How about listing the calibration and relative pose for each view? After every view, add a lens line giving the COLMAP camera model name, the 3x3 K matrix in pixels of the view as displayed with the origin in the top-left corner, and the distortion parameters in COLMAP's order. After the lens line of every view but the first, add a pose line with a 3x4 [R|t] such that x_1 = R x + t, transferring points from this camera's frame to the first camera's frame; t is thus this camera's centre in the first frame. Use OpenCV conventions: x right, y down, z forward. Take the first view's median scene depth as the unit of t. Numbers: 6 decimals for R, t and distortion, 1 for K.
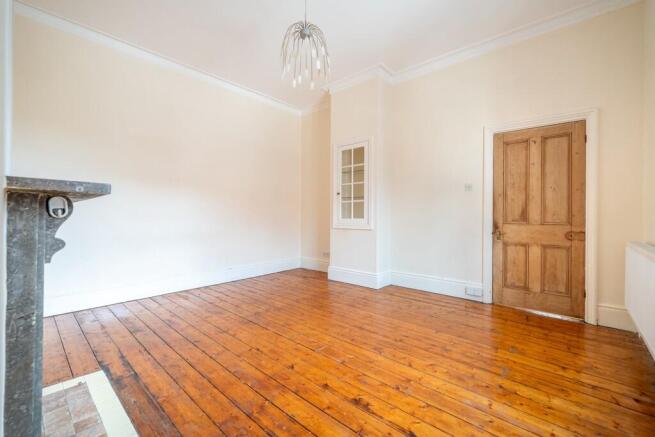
lens RADIAL K [[279.0, 0, 324.2], [0, 279.0, 213.8], [0, 0, 1]] dist [-0.014020, -0.000255]
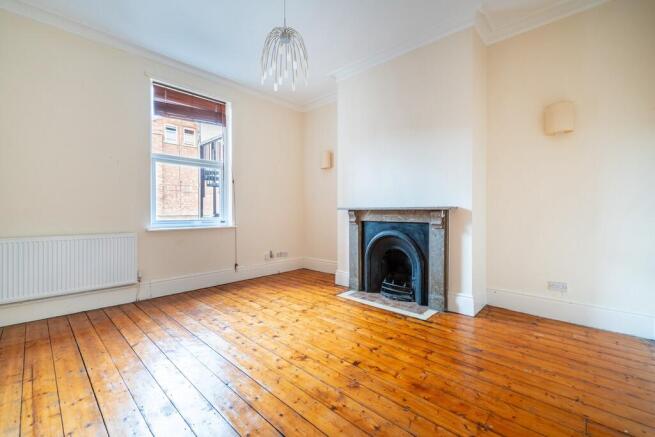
lens RADIAL K [[279.0, 0, 324.2], [0, 279.0, 213.8], [0, 0, 1]] dist [-0.014020, -0.000255]
pose [[-0.999545, -0.003218, 0.030002, -0.246553], [-0.003129, 0.999990, 0.003036, -0.002234], [-0.030012, 0.002941, -0.999545, 2.021541]]
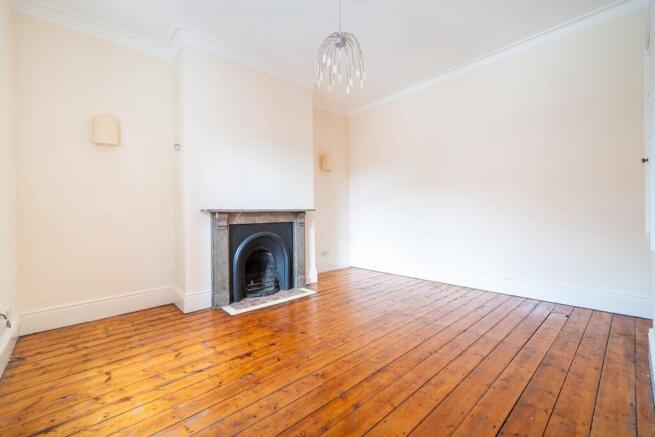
lens RADIAL K [[279.0, 0, 324.2], [0, 279.0, 213.8], [0, 0, 1]] dist [-0.014020, -0.000255]
pose [[-0.106094, 0.004284, -0.994347, 0.966800], [0.017349, 0.999846, 0.002456, -0.006424], [0.994205, -0.016990, -0.106152, 1.032663]]
